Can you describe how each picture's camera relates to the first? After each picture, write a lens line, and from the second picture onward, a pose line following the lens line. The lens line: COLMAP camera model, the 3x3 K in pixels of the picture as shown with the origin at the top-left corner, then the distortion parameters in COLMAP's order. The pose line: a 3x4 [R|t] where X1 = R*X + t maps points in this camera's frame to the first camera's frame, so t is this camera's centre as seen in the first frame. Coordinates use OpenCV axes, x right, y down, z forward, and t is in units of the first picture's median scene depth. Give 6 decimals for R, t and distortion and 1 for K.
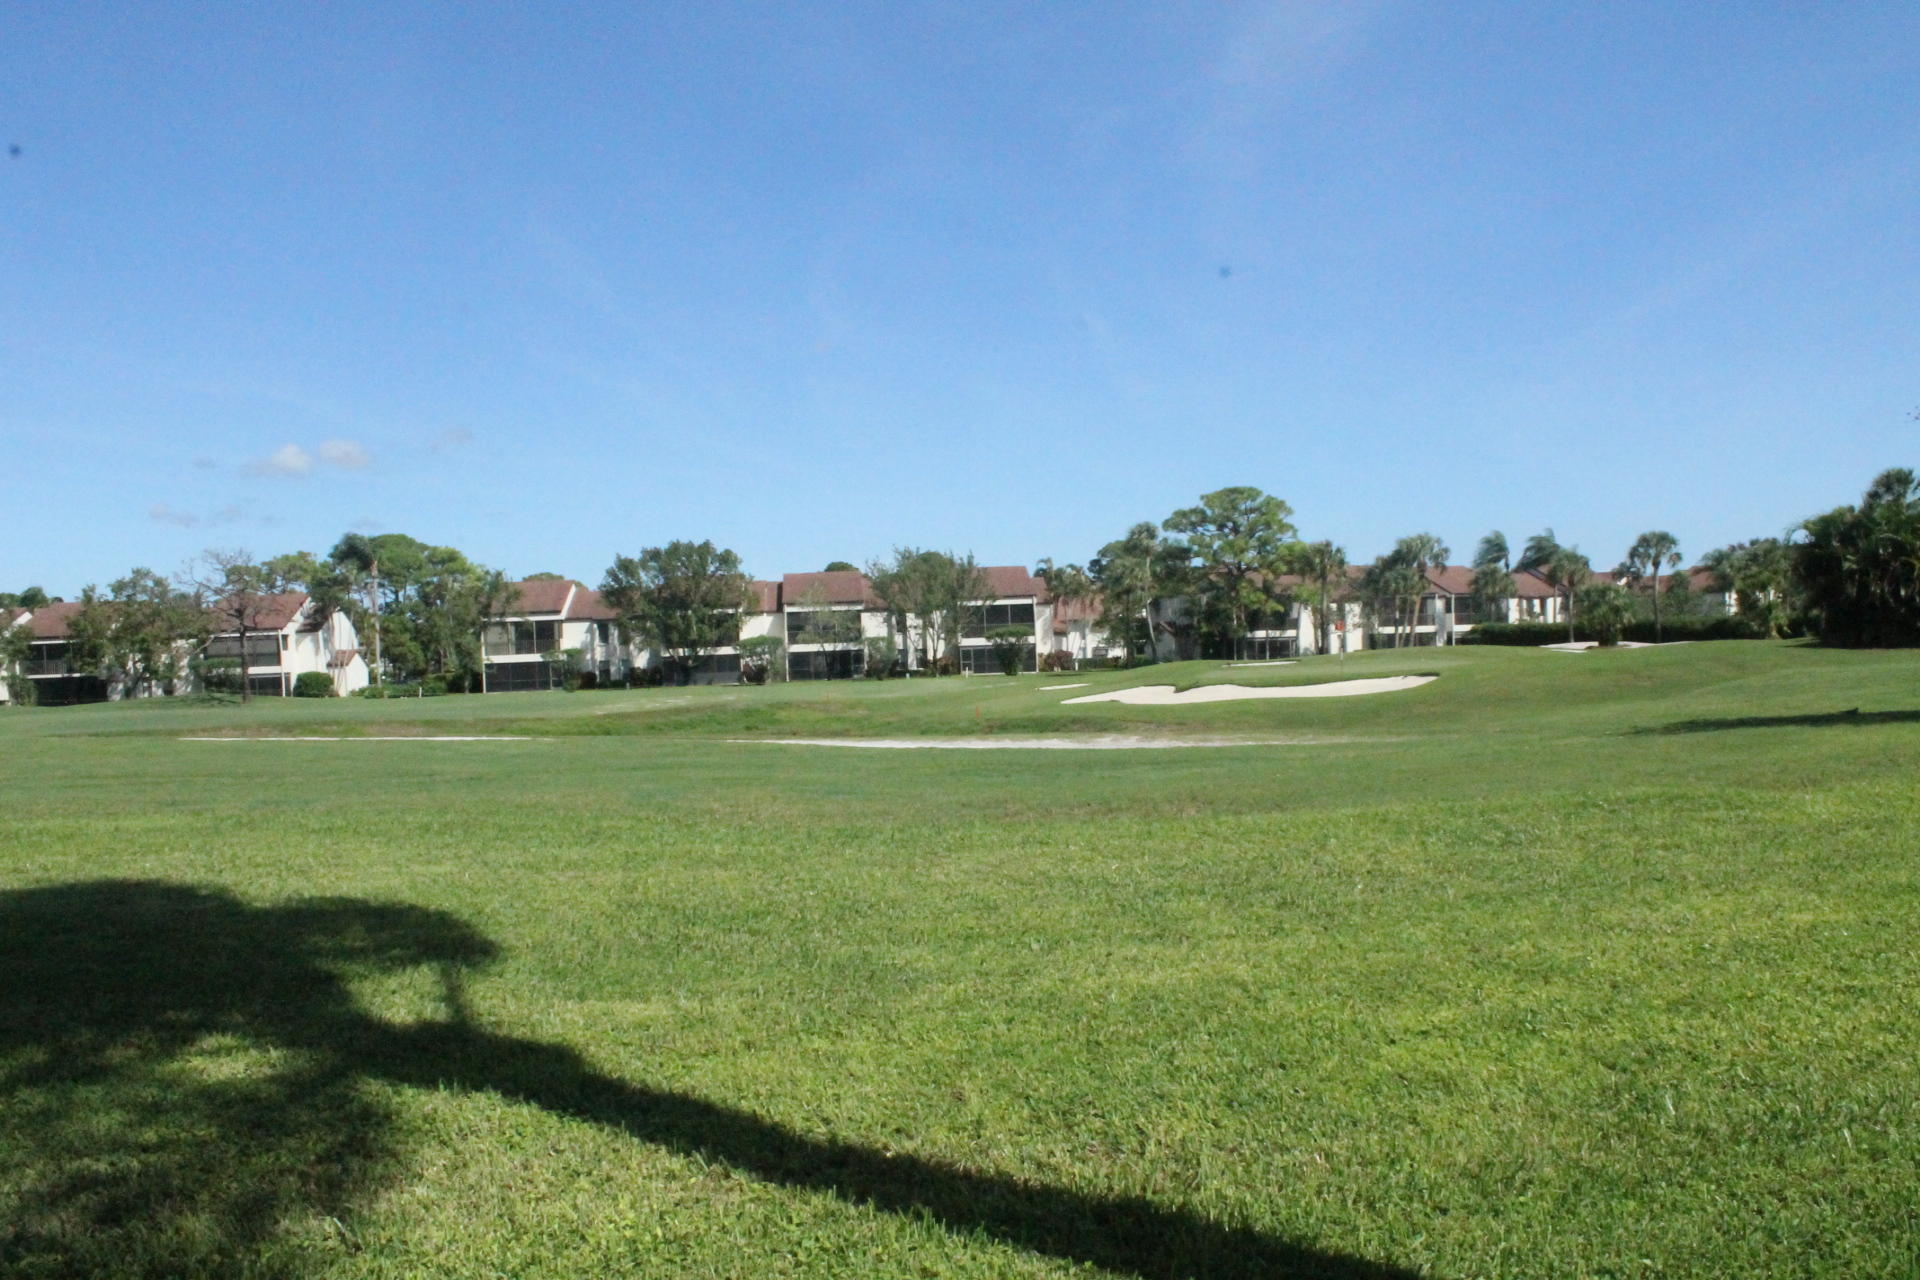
lens RADIAL K [[1611.4, 0, 987.7], [0, 1611.4, 685.8], [0, 0, 1]] dist [-0.175103, 0.155699]
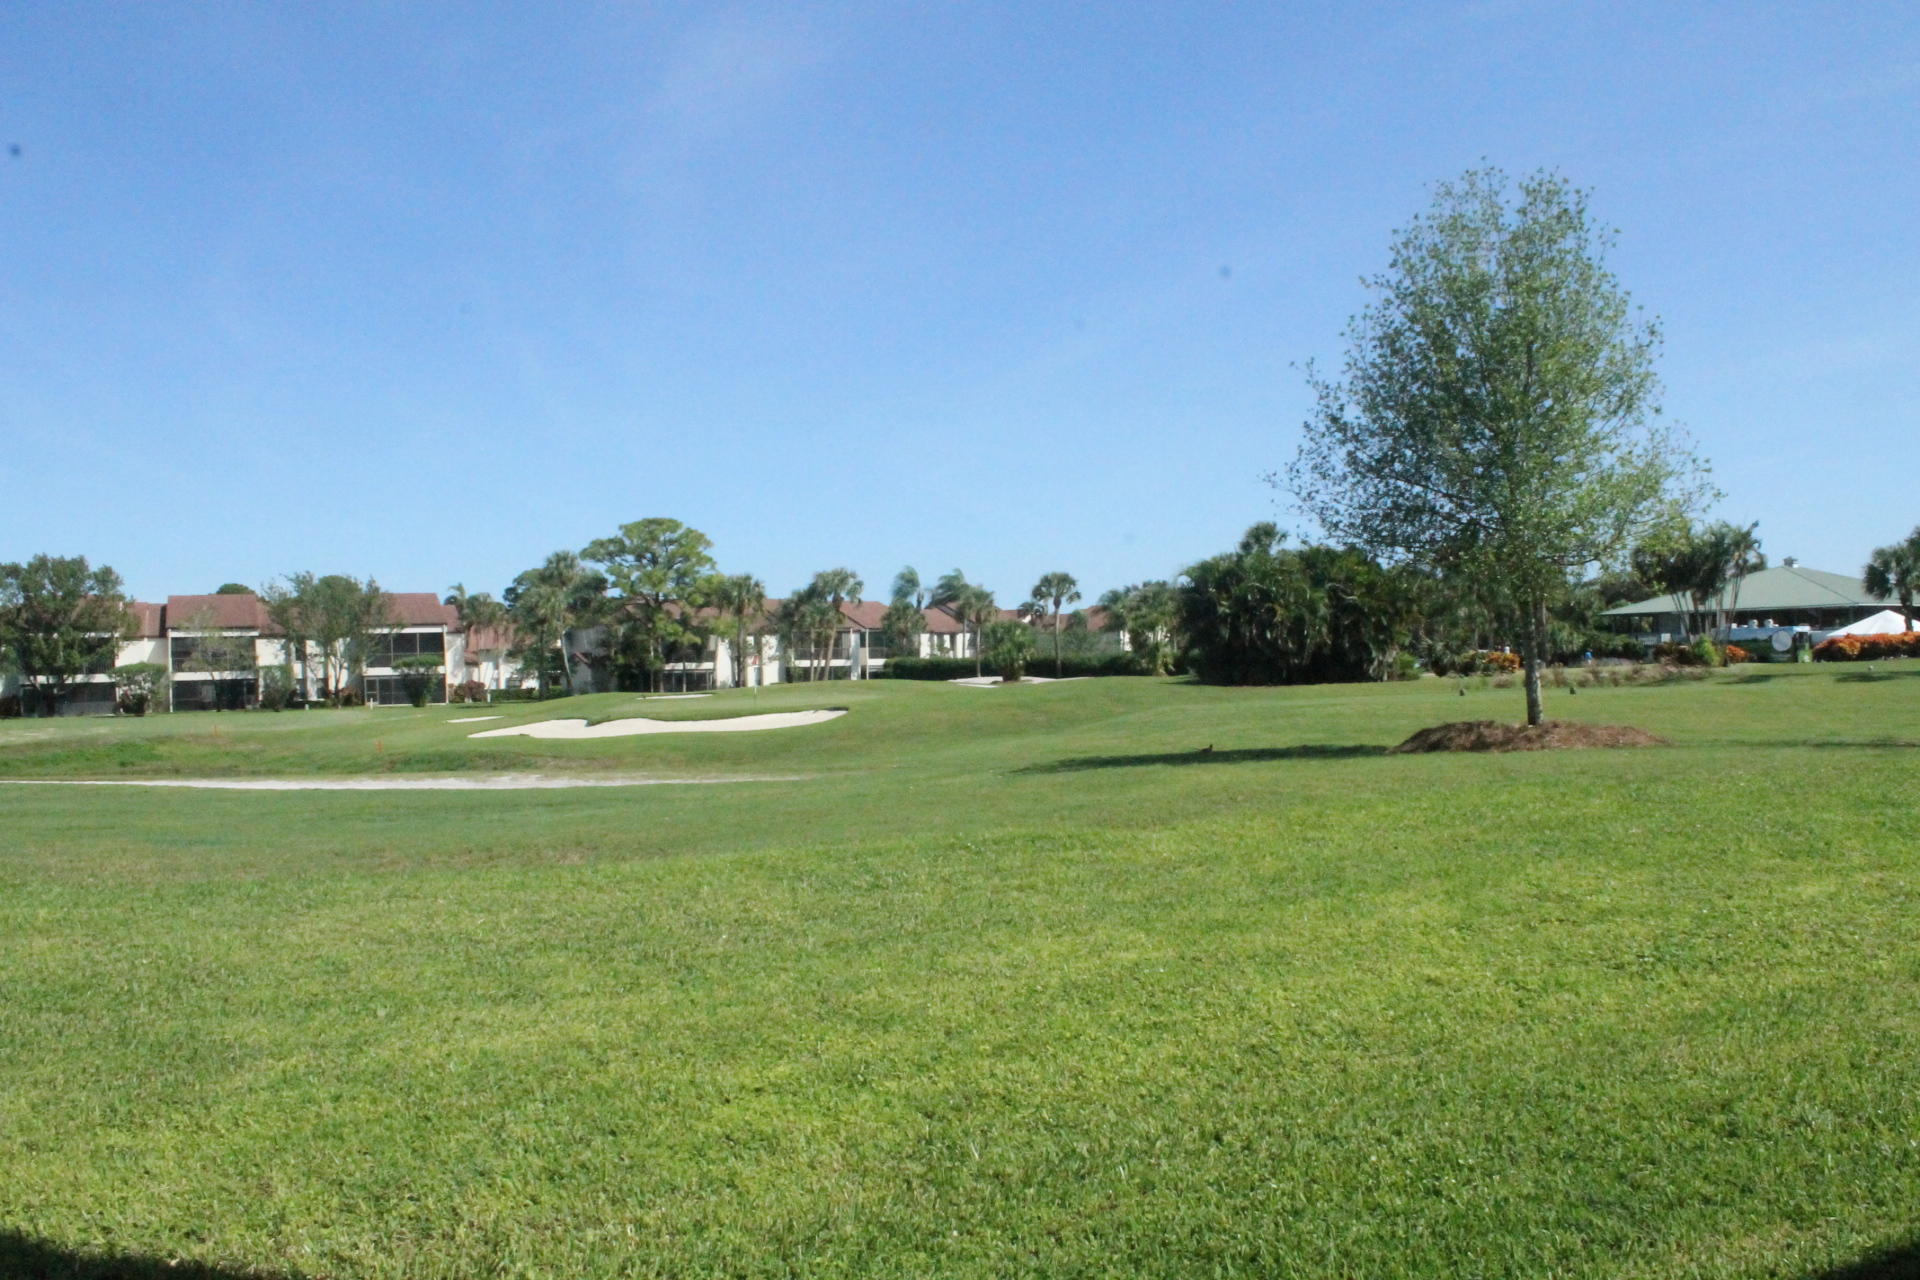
lens RADIAL K [[1611.4, 0, 987.7], [0, 1611.4, 685.8], [0, 0, 1]] dist [-0.175103, 0.155699]
pose [[0.936493, 0.007367, 0.350609, 0.025660], [-0.000532, 0.999808, -0.019587, -0.010038], [-0.350686, 0.018157, 0.936317, -0.007484]]
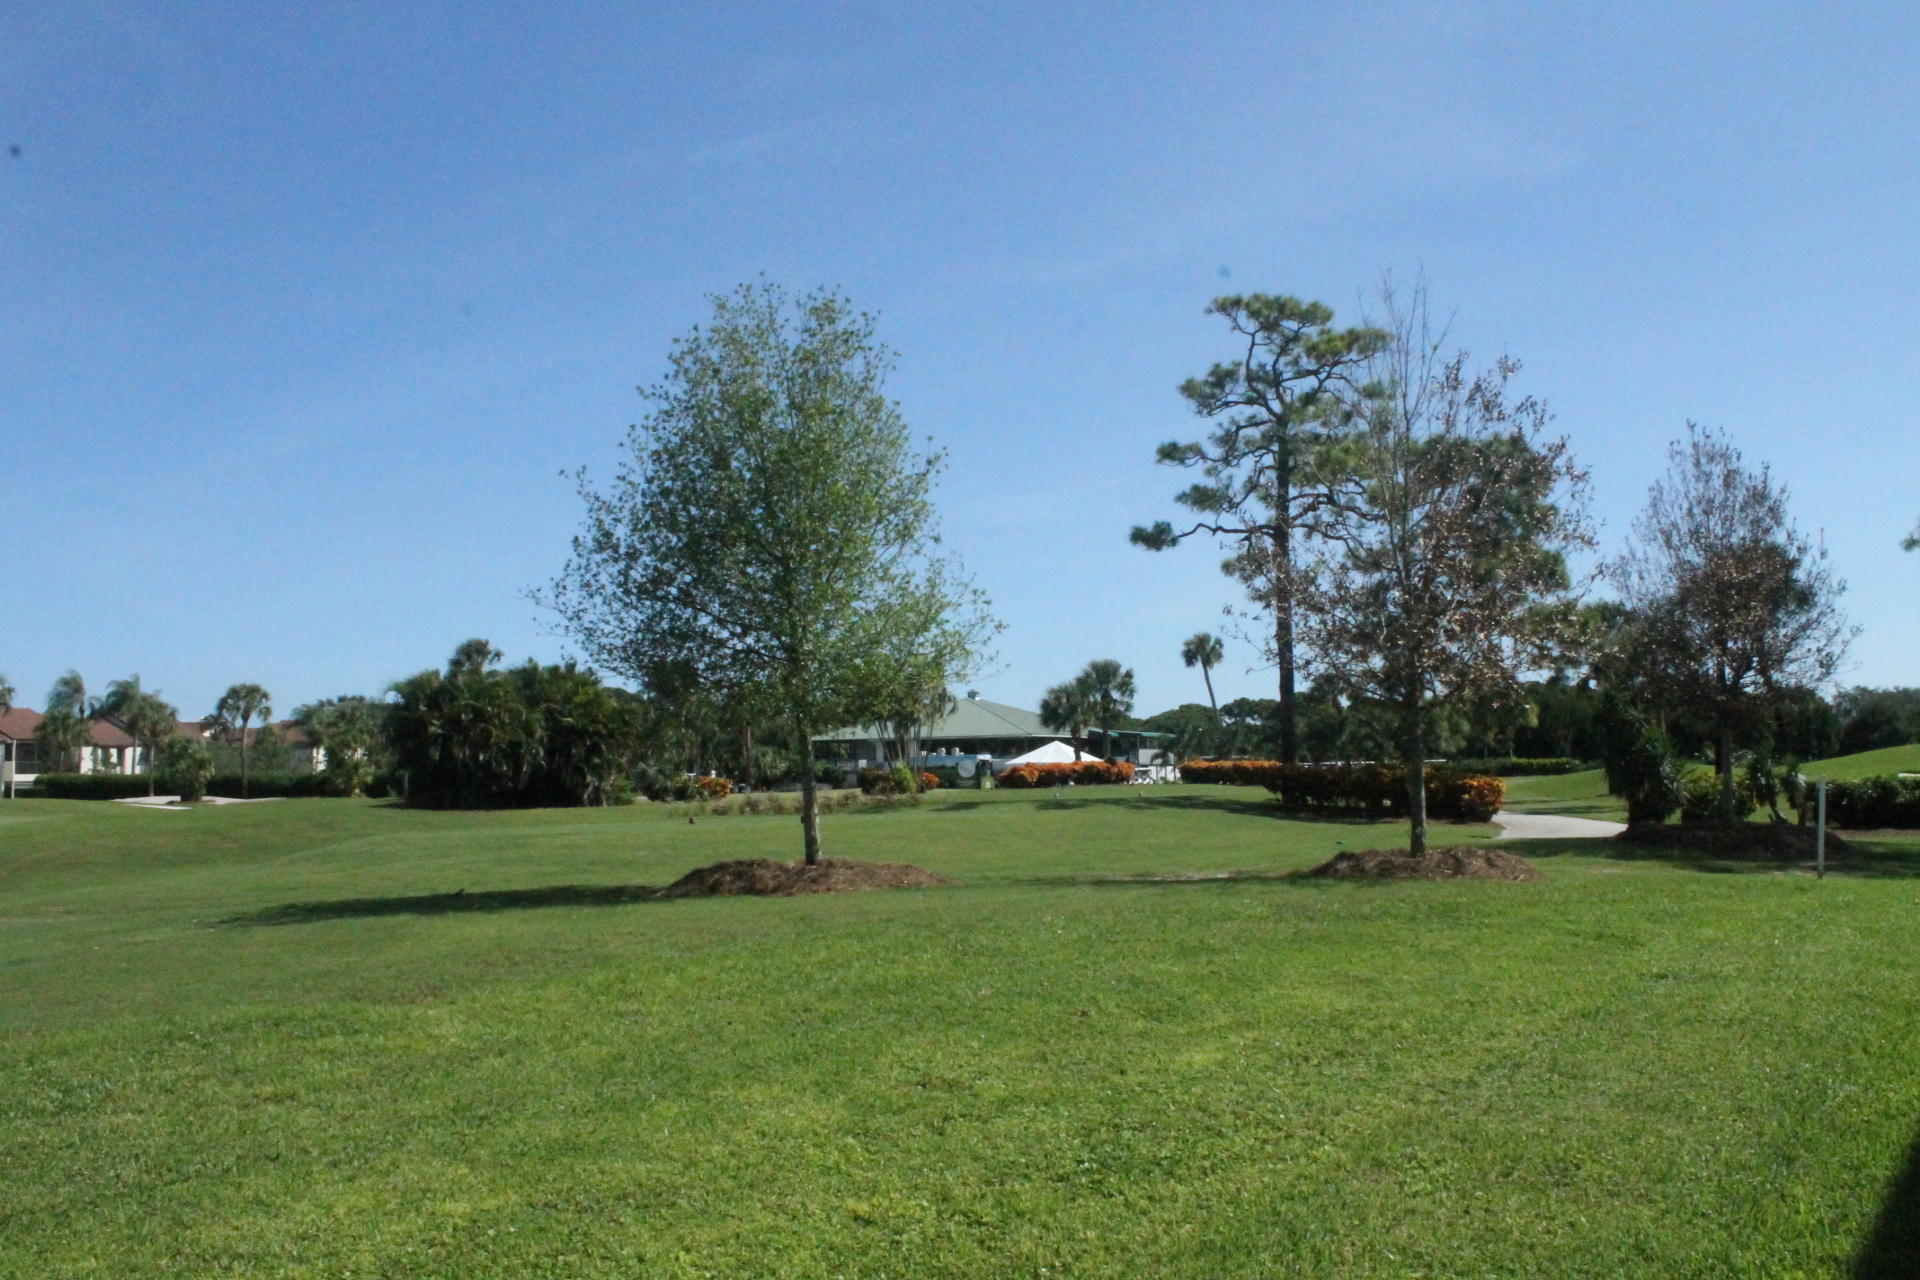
lens RADIAL K [[1611.4, 0, 987.7], [0, 1611.4, 685.8], [0, 0, 1]] dist [-0.175103, 0.155699]
pose [[0.660959, 0.064440, 0.747650, 0.046900], [0.008718, 0.995580, -0.093516, -0.027331], [-0.750371, 0.068328, 0.657475, 0.139382]]
